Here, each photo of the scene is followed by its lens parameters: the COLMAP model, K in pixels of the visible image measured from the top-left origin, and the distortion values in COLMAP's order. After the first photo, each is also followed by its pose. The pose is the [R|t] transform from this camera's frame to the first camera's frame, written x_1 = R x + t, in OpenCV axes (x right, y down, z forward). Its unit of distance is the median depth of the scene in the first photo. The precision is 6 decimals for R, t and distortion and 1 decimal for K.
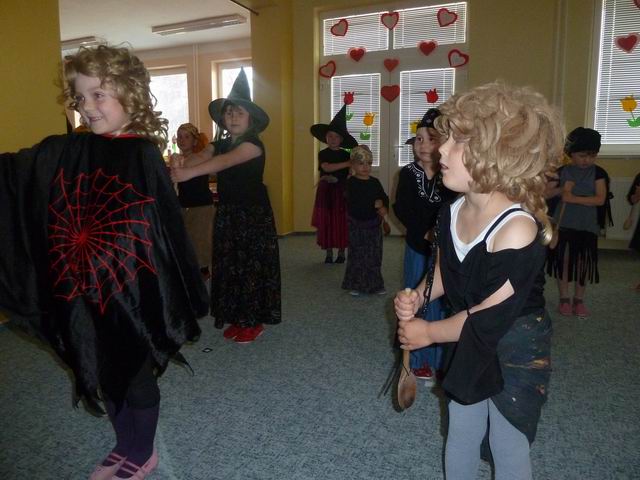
lens RADIAL K [[476.3, 0, 320.0], [0, 476.3, 240.0], [0, 0, 1]] dist [-0.035631, 0.005044]
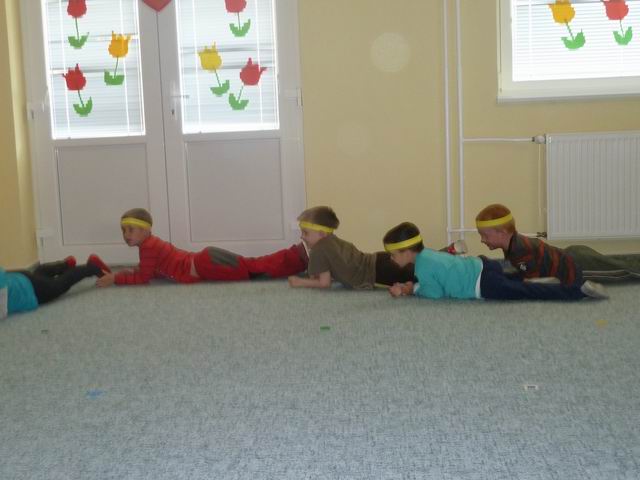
lens RADIAL K [[830.0, 0, 314.3], [0, 830.0, 241.1], [0, 0, 1]] dist [-0.018650, -0.019747]
pose [[0.956928, -0.068091, 0.282227, 0.068508], [0.081183, 0.996086, -0.034943, 0.014972], [-0.278743, 0.056350, 0.958711, 0.155442]]
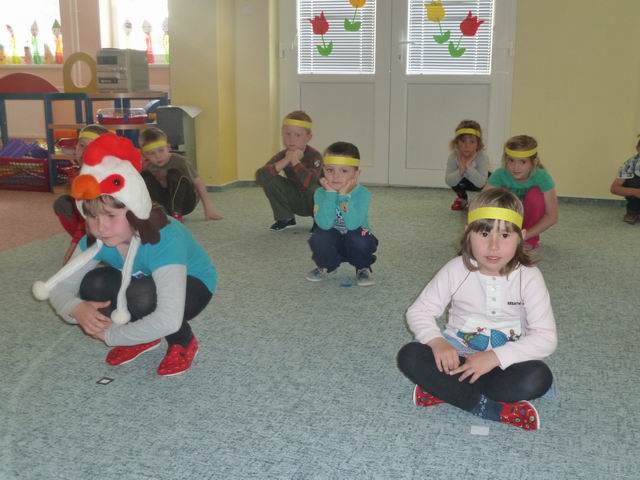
lens RADIAL K [[743.0, 0, 324.8], [0, 743.0, 242.8], [0, 0, 1]] dist [-0.016809, -0.024530]
pose [[0.997541, -0.009148, 0.069486, -0.019233], [0.004562, 0.997817, 0.065875, -0.000036], [-0.069937, -0.065396, 0.995406, 0.051430]]
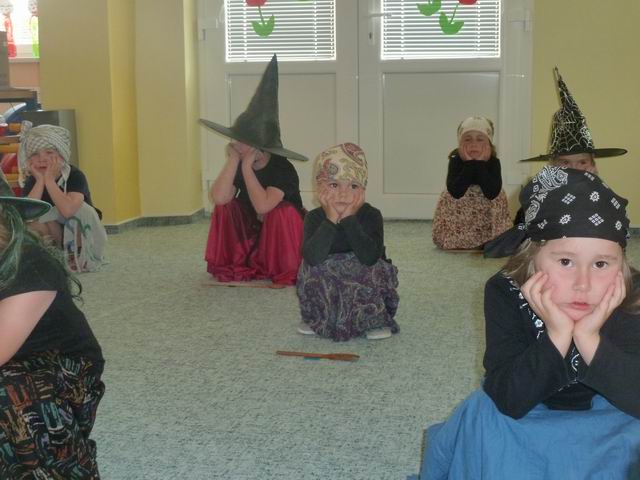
lens RADIAL K [[1031.8, 0, 320.0], [0, 1031.8, 240.0], [0, 0, 1]] dist [-0.033251, -0.013123]
pose [[0.991085, -0.028524, 0.130142, -0.033055], [0.029346, 0.999560, -0.004408, 0.023180], [-0.129959, 0.008188, 0.991486, 0.130608]]
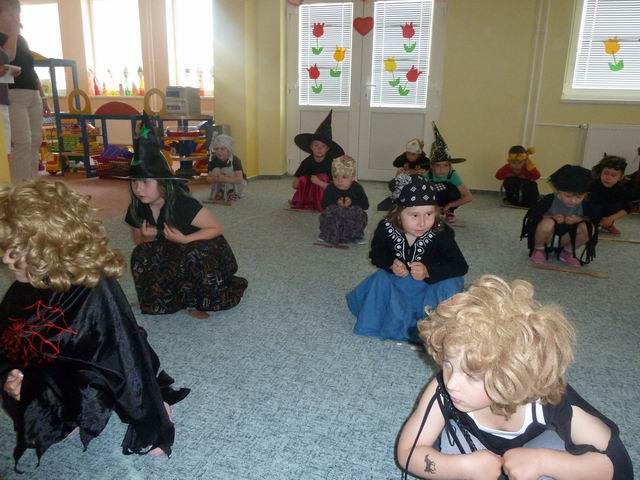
lens RADIAL K [[476.3, 0, 320.0], [0, 476.3, 240.0], [0, 0, 1]] dist [-0.035631, 0.005044]
pose [[0.996714, 0.001191, 0.080995, -0.019149], [-0.010853, 0.992841, 0.118951, -0.006288], [-0.080273, -0.119439, 0.989591, 0.081020]]
